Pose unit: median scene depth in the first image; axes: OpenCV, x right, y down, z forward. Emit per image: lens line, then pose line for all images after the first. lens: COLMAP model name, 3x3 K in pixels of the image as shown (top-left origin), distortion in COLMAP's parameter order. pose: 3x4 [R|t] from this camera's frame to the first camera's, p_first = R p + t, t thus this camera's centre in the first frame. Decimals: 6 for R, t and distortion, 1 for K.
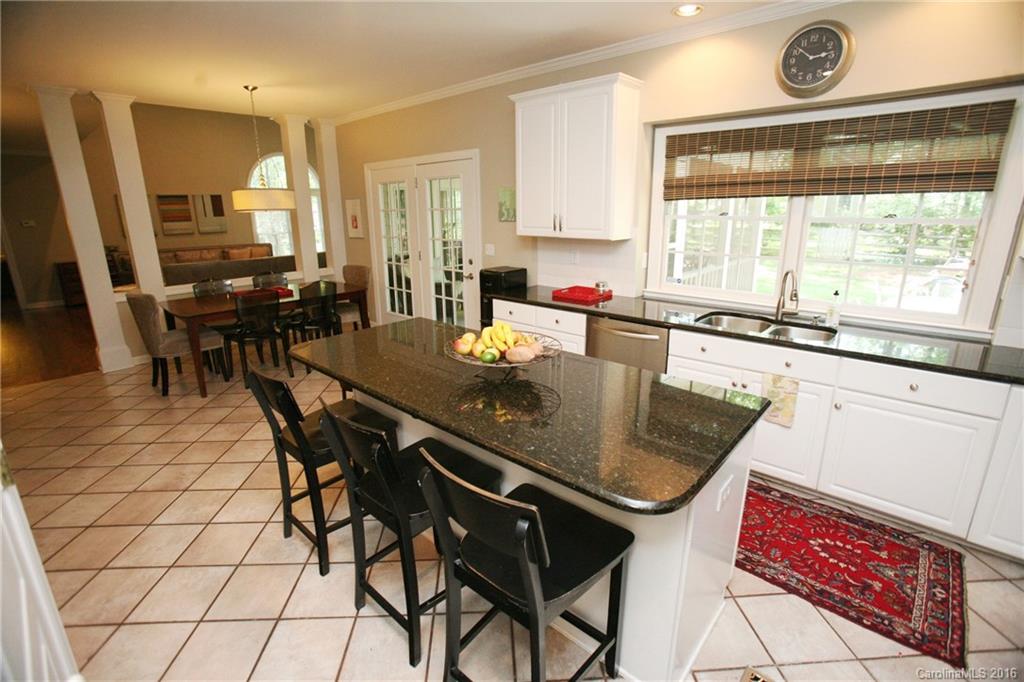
lens RADIAL K [[468.9, 0, 514.7], [0, 468.9, 336.9], [0, 0, 1]] dist [-0.027922, 0.004470]
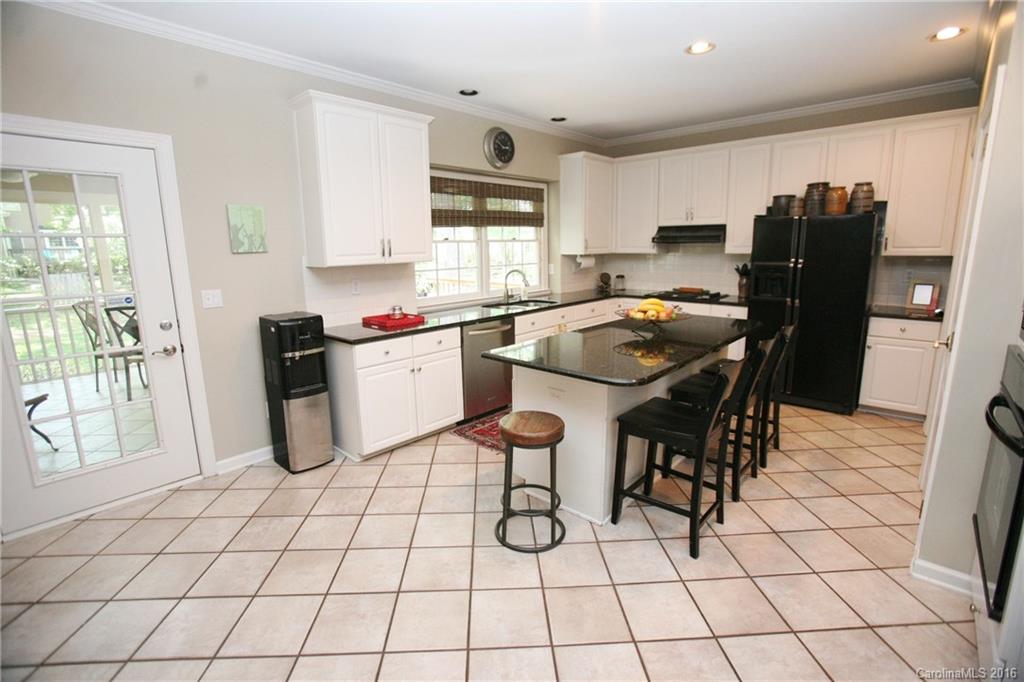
lens RADIAL K [[468.9, 0, 504.7], [0, 468.9, 332.8], [0, 0, 1]] dist [-0.027922, 0.004470]
pose [[-0.006678, -0.190256, 0.981712, -0.486959], [0.277325, 0.942872, 0.184615, -0.108089], [-0.960753, 0.273486, 0.046467, 0.438032]]
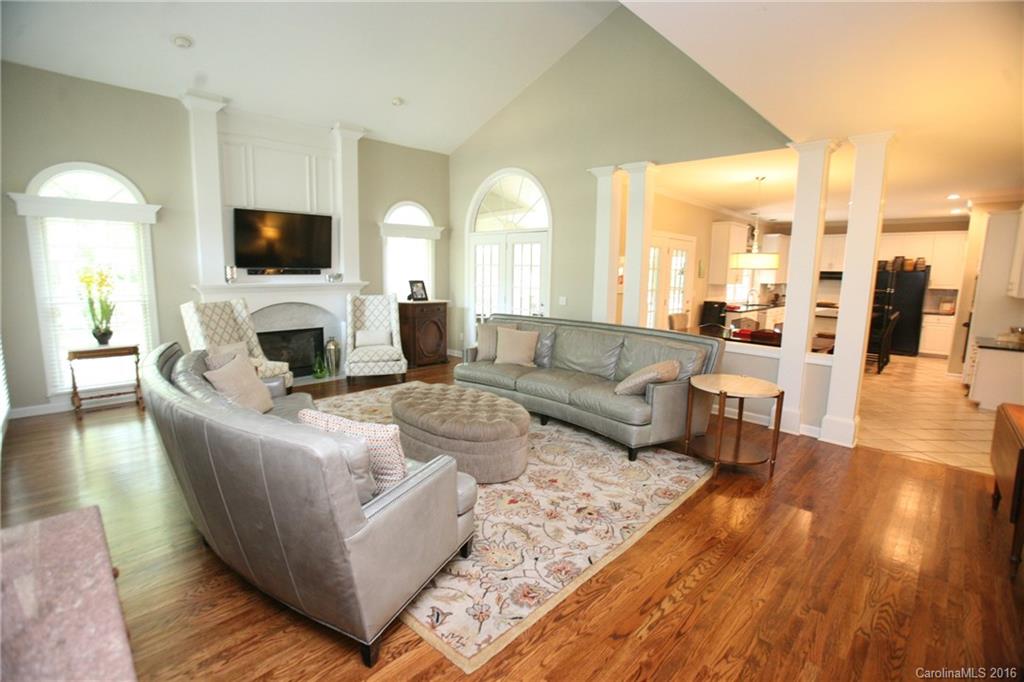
lens RADIAL K [[468.9, 0, 513.0], [0, 468.9, 335.1], [0, 0, 1]] dist [-0.027922, 0.004470]
pose [[0.031636, -0.129165, 0.991118, -1.216548], [0.241219, 0.963290, 0.117839, -0.264281], [-0.969955, 0.235348, 0.061631, 1.048021]]
